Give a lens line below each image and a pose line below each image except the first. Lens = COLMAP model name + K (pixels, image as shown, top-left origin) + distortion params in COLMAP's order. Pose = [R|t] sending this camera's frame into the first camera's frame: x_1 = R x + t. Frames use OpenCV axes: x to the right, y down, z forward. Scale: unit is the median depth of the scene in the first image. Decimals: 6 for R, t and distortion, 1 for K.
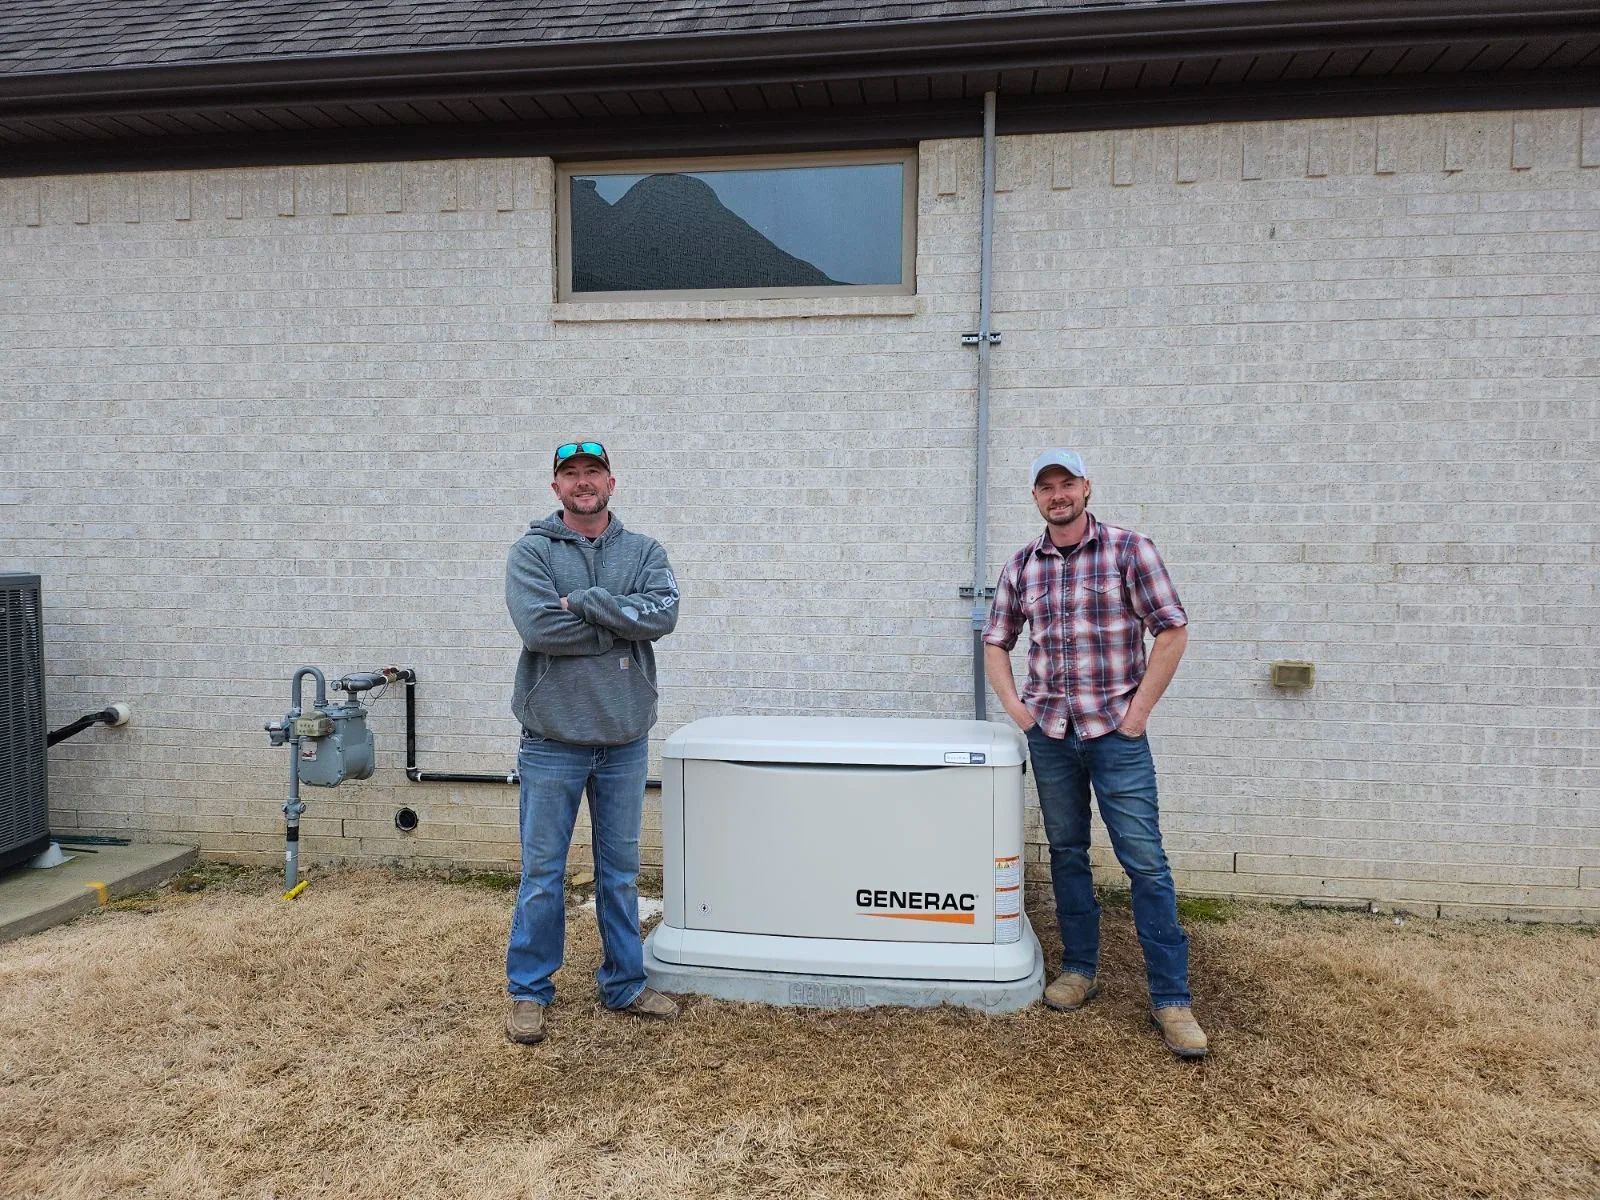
lens RADIAL K [[1133.8, 0, 798.7], [0, 1133.8, 634.9], [0, 0, 1]] dist [0.046695, -0.041780]
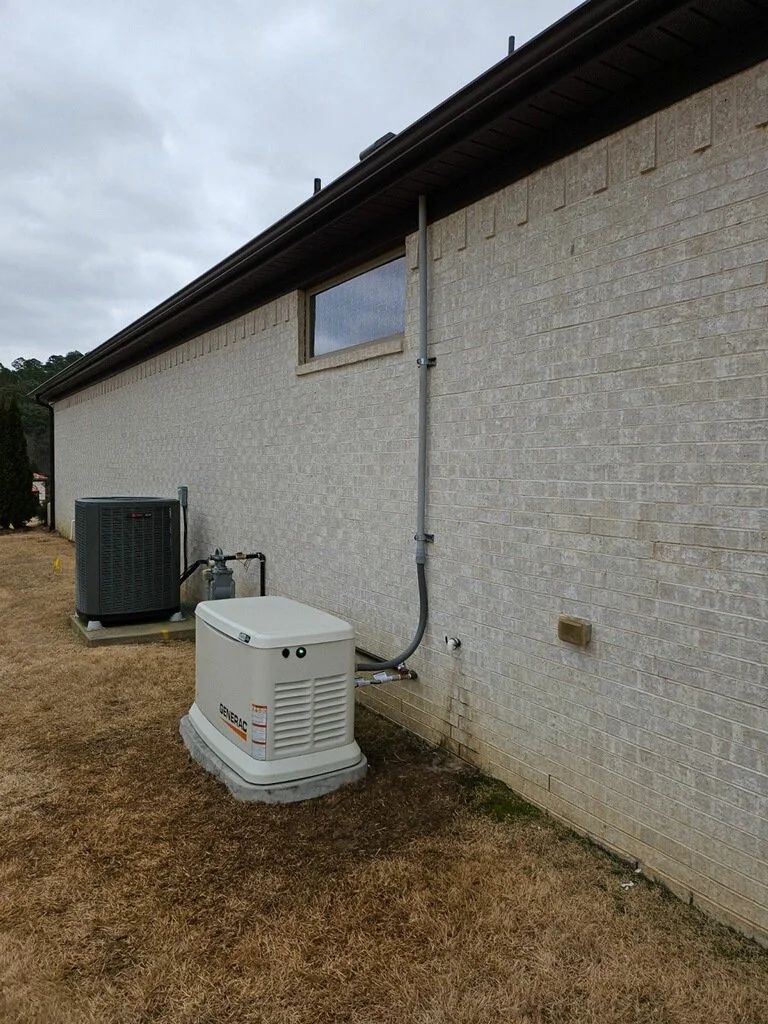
lens RADIAL K [[725.6, 0, 380.4], [0, 725.6, 514.2], [0, 0, 1]] dist [0.046695, -0.041780]
pose [[0.629754, 0.052454, -0.775022, 0.847437], [-0.065687, 0.997740, 0.014153, -0.077314], [0.774012, 0.041996, 0.631776, 0.376859]]
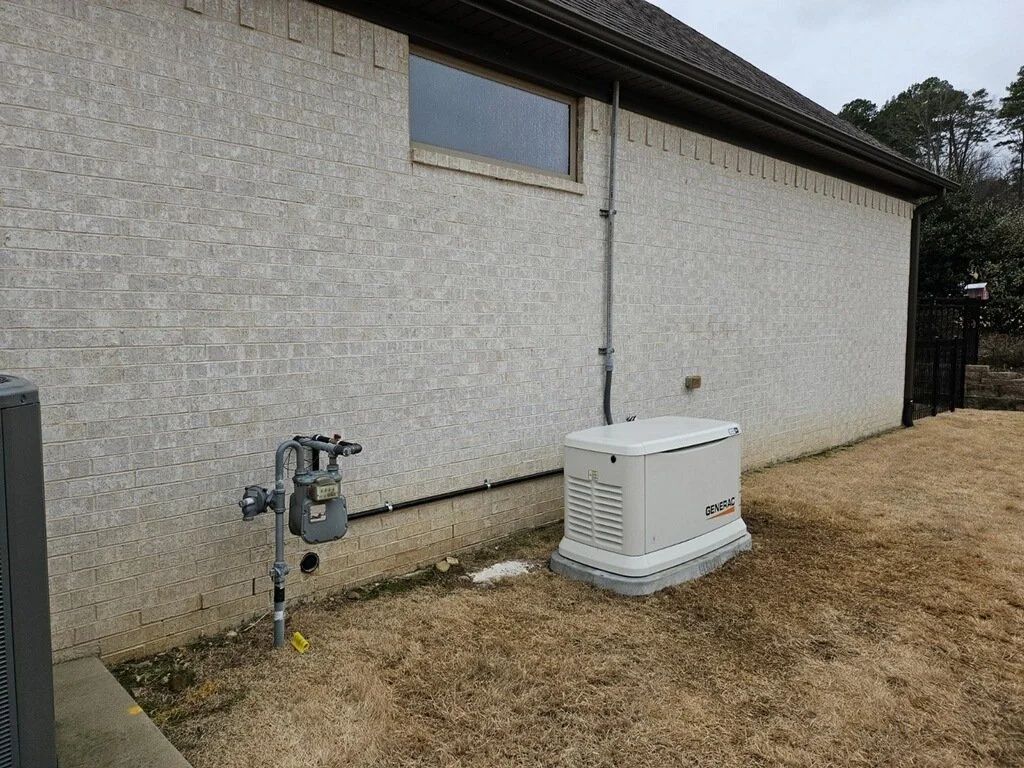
lens RADIAL K [[725.6, 0, 521.1], [0, 725.6, 386.1], [0, 0, 1]] dist [0.046695, -0.041780]
pose [[0.600305, -0.078257, 0.795934, -0.881471], [0.060662, 0.996790, 0.052253, -0.050937], [-0.797468, 0.016915, 0.603125, 0.402905]]
